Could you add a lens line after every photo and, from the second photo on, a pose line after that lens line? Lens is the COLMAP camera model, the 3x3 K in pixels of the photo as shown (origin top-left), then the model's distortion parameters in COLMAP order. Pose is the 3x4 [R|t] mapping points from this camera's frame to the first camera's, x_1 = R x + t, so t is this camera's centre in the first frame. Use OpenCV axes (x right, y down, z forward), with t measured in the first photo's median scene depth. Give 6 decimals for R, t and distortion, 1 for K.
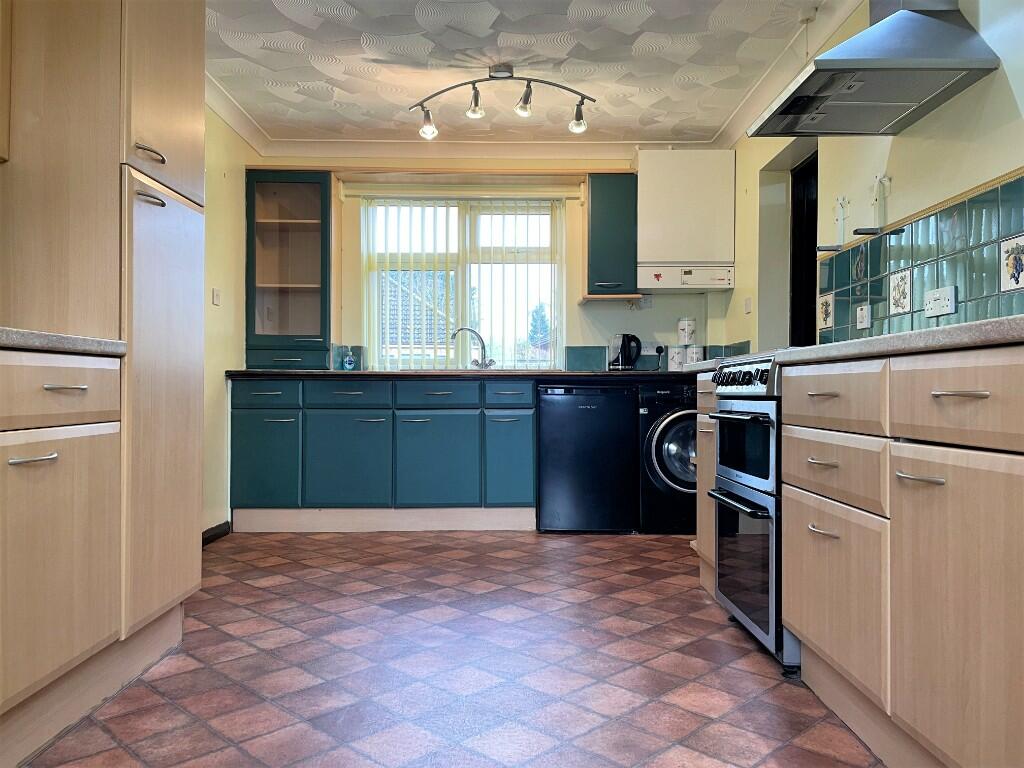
lens RADIAL K [[775.6, 0, 513.7], [0, 775.6, 388.3], [0, 0, 1]] dist [0.117661, -0.130940]
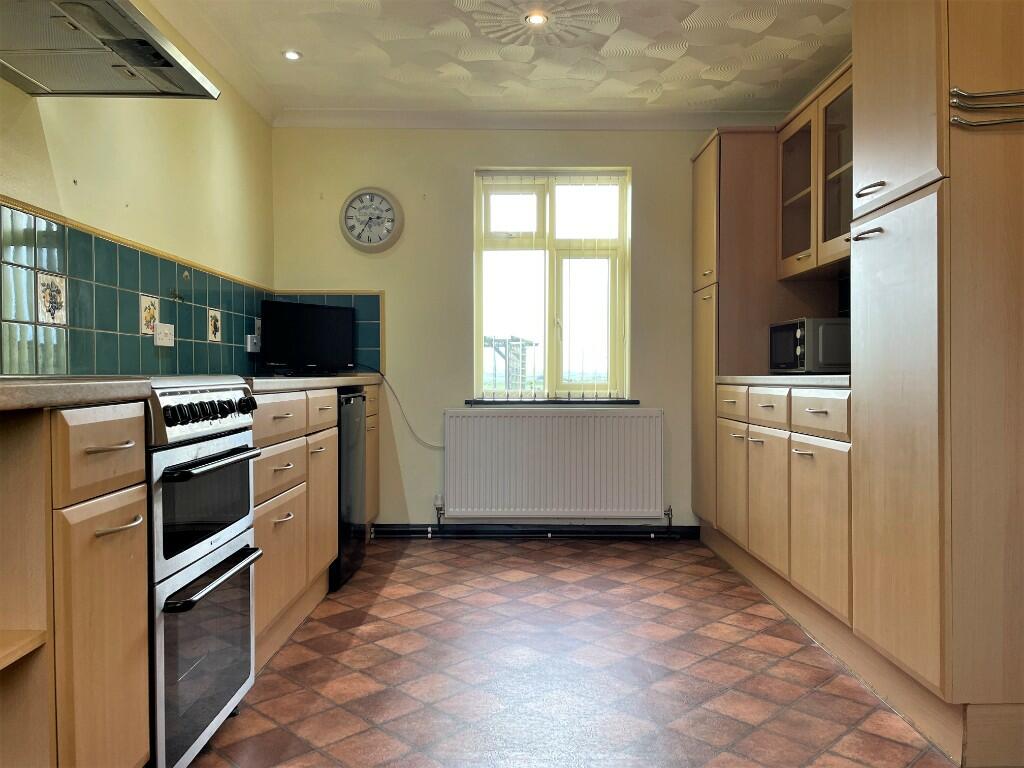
lens RADIAL K [[775.6, 0, 513.7], [0, 775.6, 388.3], [0, 0, 1]] dist [0.117661, -0.130940]
pose [[-0.999994, -0.002926, 0.002035, 0.001023], [-0.002896, 0.999891, 0.014466, -0.050800], [-0.002077, 0.014460, -0.999893, 1.966305]]
